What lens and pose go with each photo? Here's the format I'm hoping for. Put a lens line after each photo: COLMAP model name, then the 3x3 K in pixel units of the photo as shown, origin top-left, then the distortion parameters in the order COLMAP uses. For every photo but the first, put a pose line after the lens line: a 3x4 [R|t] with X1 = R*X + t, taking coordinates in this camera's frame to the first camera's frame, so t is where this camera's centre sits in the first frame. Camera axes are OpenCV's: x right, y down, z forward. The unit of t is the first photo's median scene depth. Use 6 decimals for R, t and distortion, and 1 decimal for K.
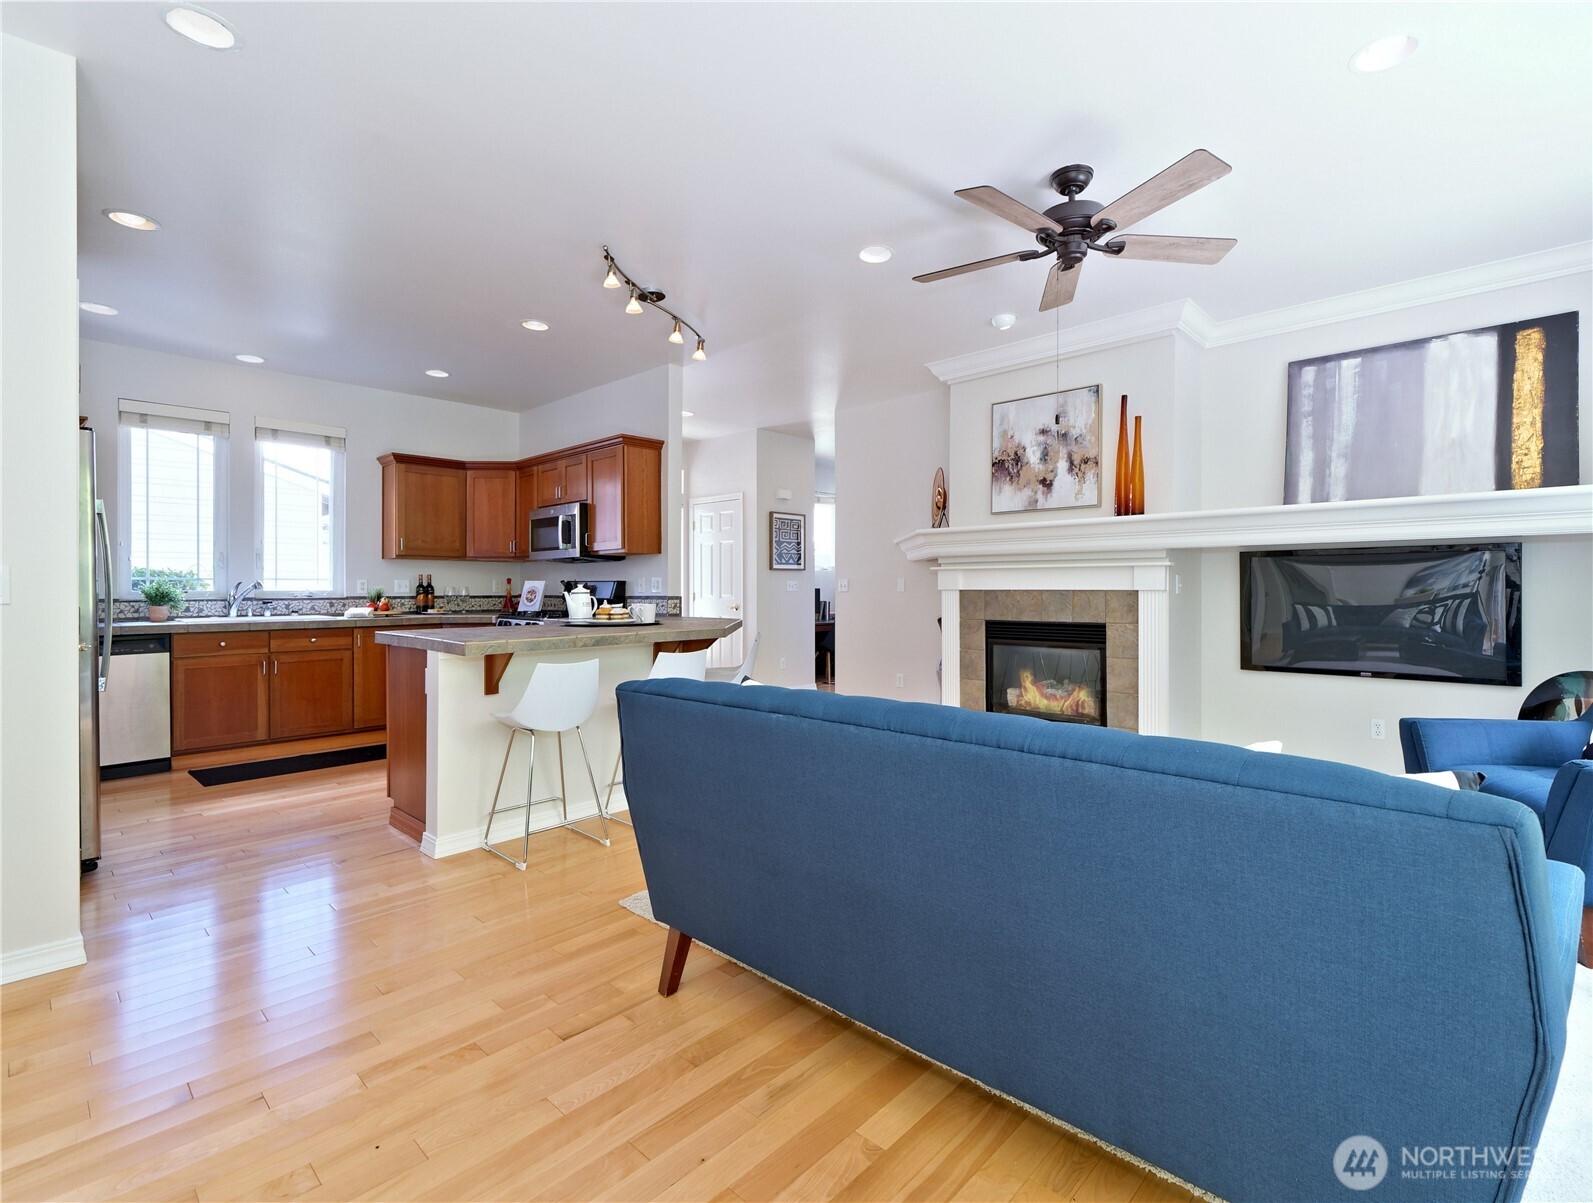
lens RADIAL K [[754.0, 0, 801.3], [0, 754.0, 590.8], [0, 0, 1]] dist [0.002127, -0.002504]
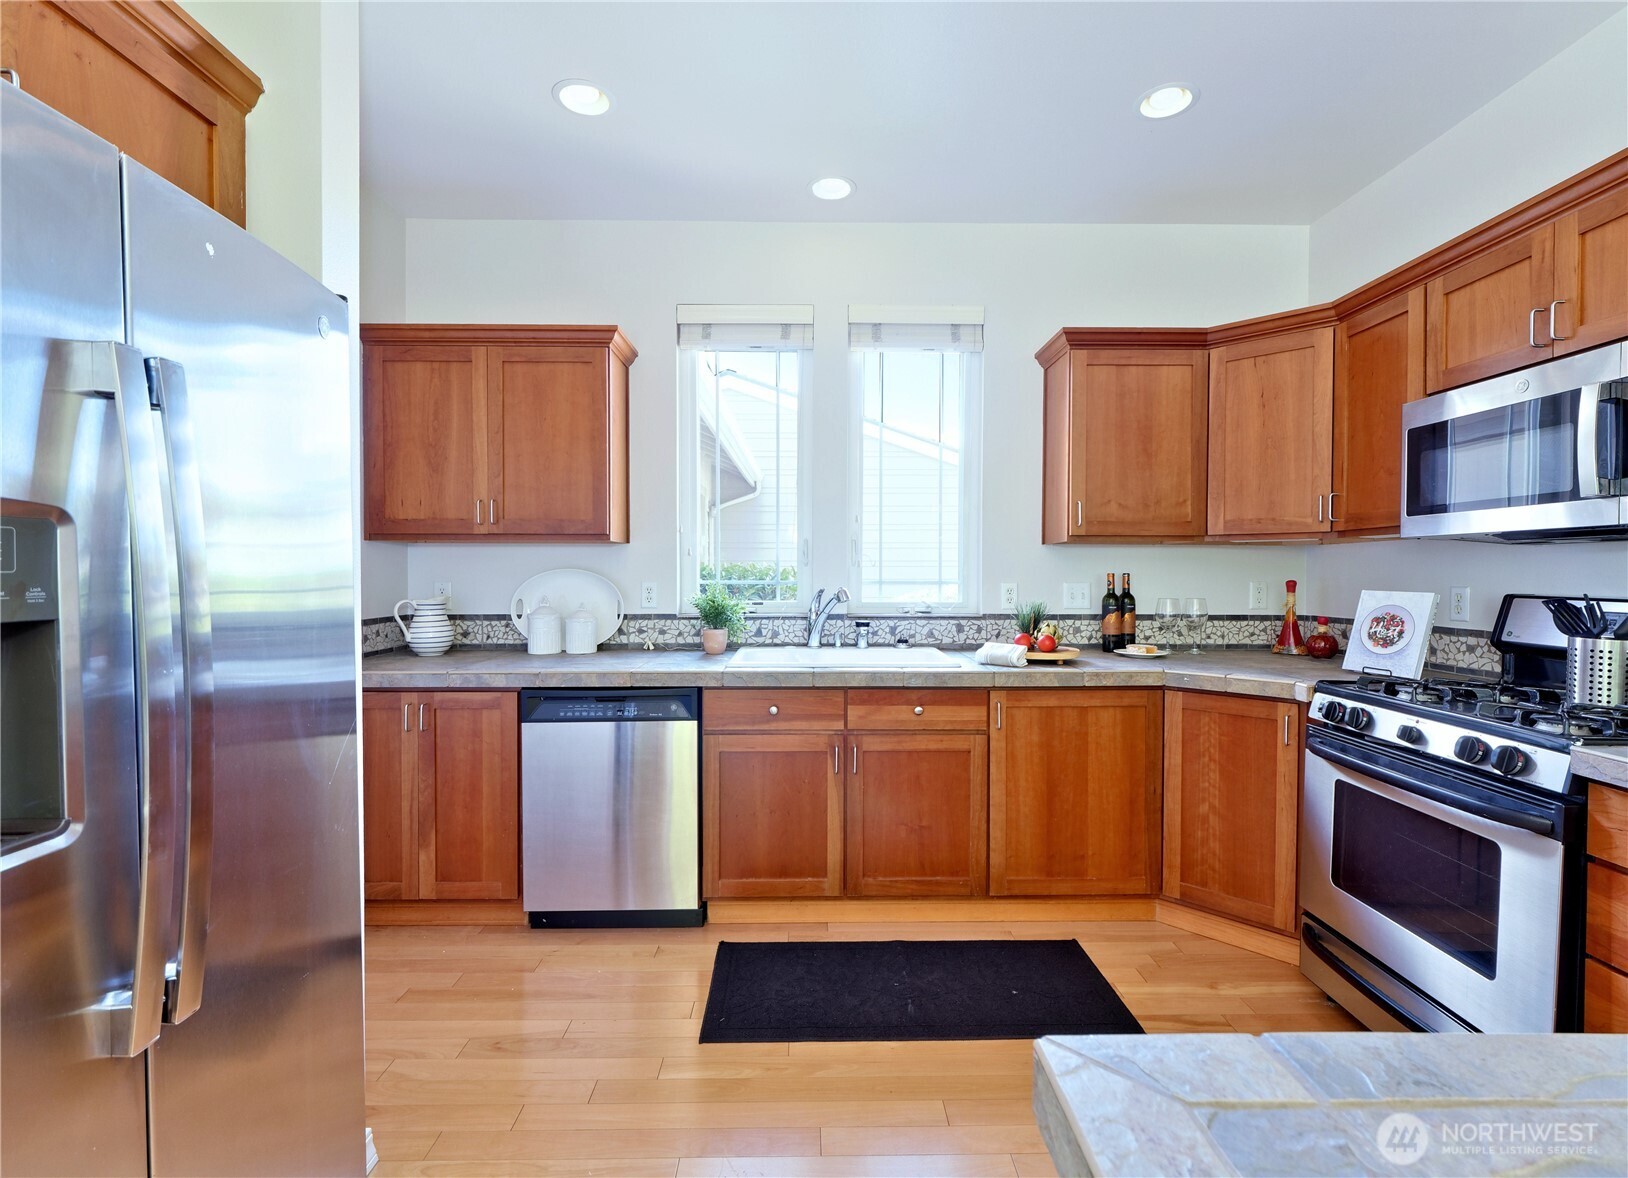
lens RADIAL K [[722.8, 0, 843.8], [0, 722.8, 583.4], [0, 0, 1]] dist [-0.000667, -0.000191]
pose [[0.724134, 0.010188, -0.689584, -0.315466], [-0.005687, 0.999945, 0.008801, -0.019013], [0.689636, -0.002451, 0.724152, 0.551826]]
